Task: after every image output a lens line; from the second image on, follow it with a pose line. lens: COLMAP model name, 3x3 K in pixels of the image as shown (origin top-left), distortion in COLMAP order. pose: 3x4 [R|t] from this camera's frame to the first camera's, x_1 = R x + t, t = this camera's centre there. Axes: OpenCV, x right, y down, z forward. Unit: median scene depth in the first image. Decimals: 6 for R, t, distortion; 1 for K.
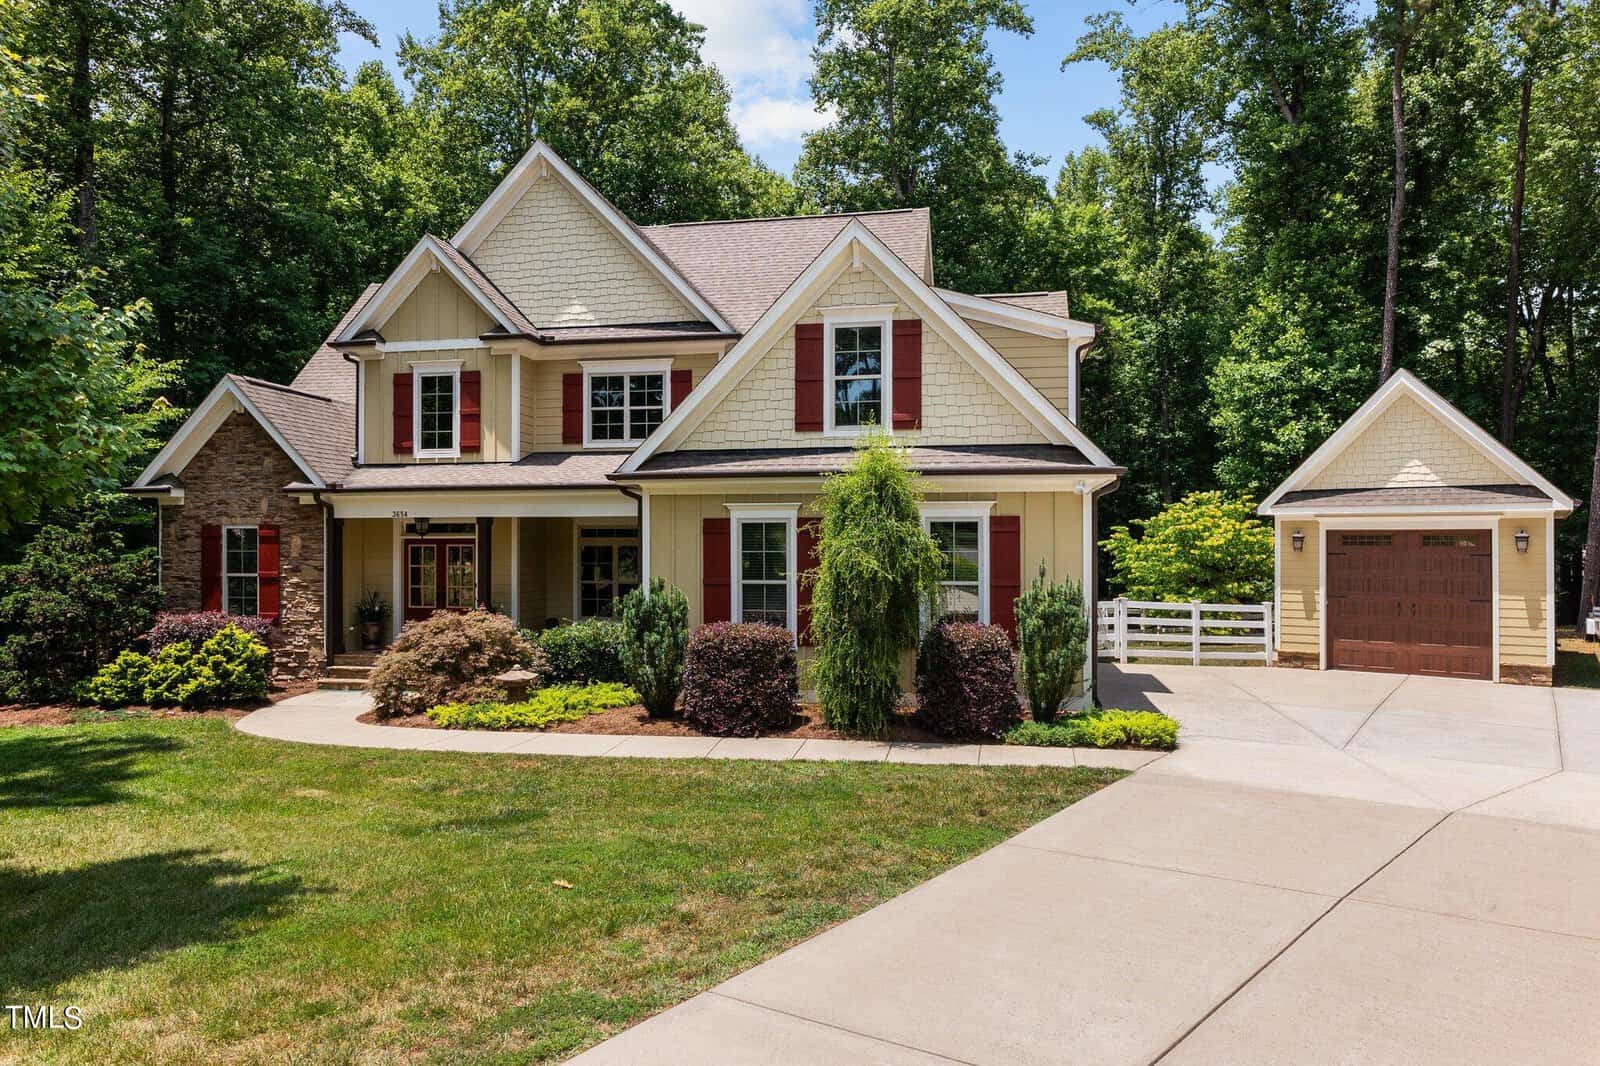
lens RADIAL K [[1080.3, 0, 800.0], [0, 1080.3, 533.0], [0, 0, 1]] dist [-0.029403, 0.048222]
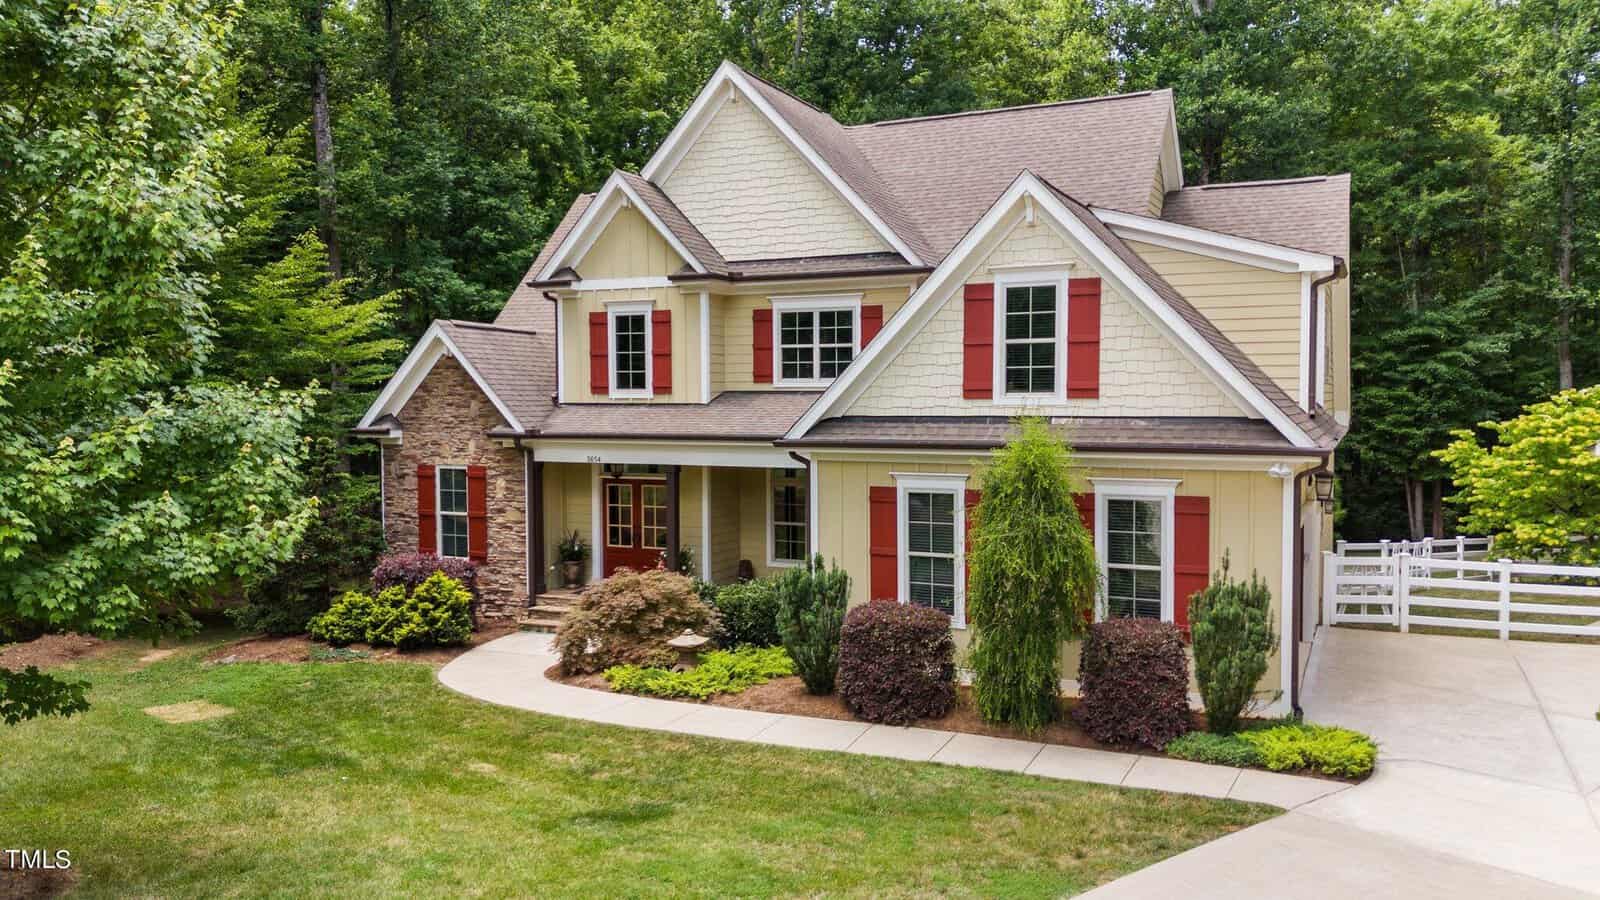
lens RADIAL K [[1252.7, 0, 800.0], [0, 1252.7, 450.0], [0, 0, 1]] dist [0.081460, -0.001041]
pose [[0.967816, 0.009890, -0.251463, 0.121329], [0.006493, 0.997913, 0.064239, -0.108886], [0.251573, -0.063805, 0.965733, -0.095803]]
